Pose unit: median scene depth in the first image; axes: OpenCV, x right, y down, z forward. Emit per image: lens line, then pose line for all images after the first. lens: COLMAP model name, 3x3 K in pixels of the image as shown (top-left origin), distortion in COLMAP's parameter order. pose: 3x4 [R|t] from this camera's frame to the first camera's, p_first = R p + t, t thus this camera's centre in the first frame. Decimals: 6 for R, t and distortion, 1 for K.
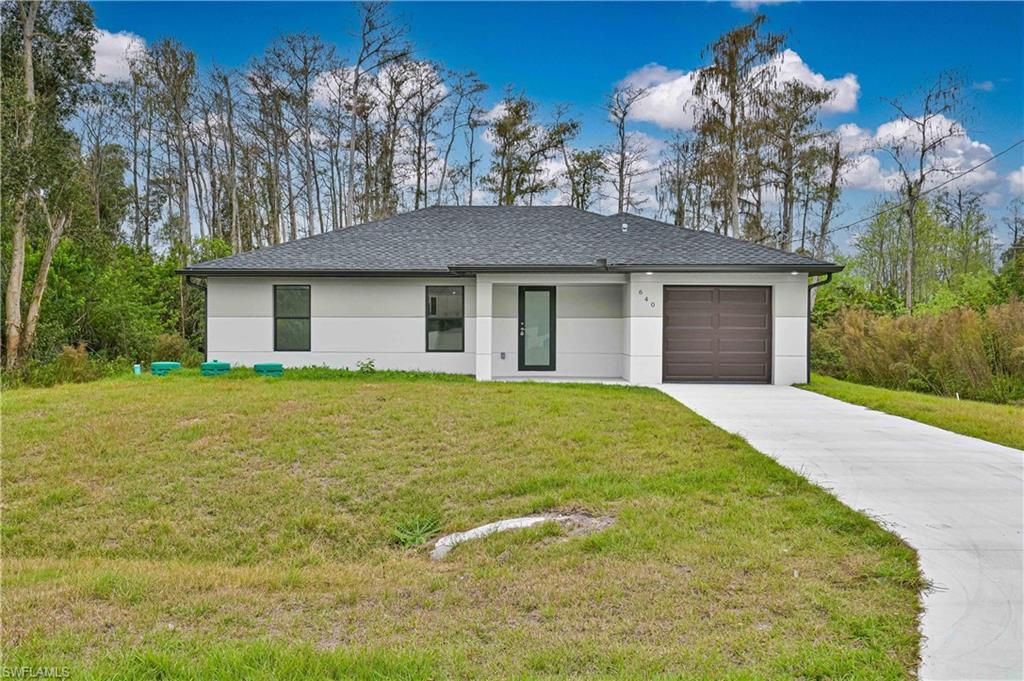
lens RADIAL K [[849.5, 0, 512.0], [0, 849.5, 340.5], [0, 0, 1]] dist [-0.004495, 0.000782]
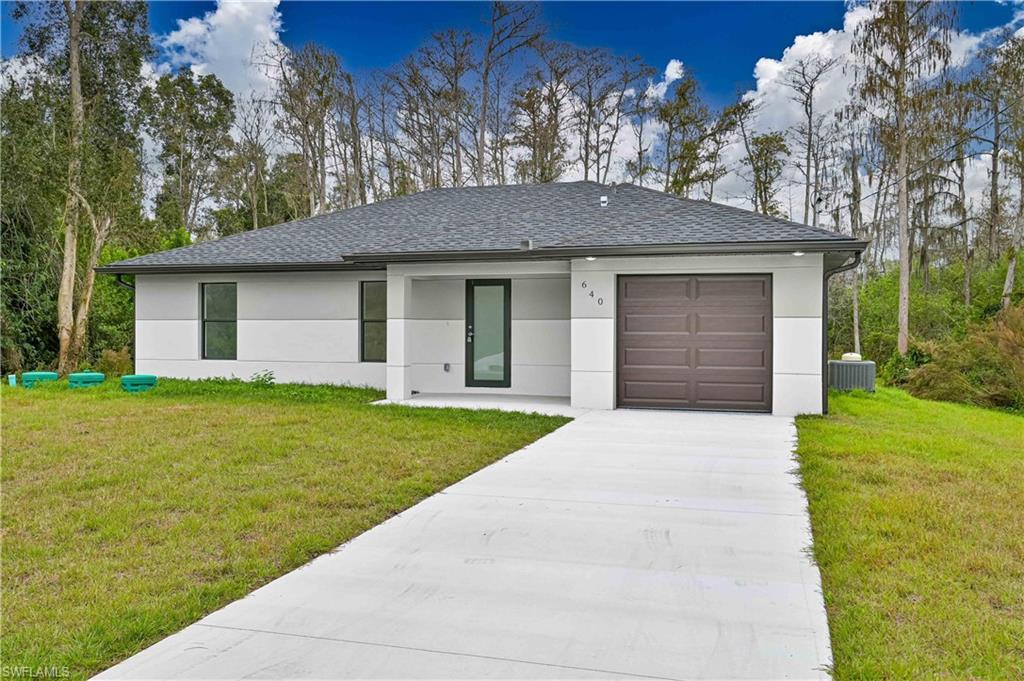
lens RADIAL K [[849.5, 0, 512.0], [0, 849.5, 340.5], [0, 0, 1]] dist [-0.004495, 0.000782]
pose [[0.966180, 0.002709, -0.257855, 0.253417], [-0.002744, 0.999996, 0.000221, -0.007580], [0.257854, 0.000494, 0.966184, 0.243673]]
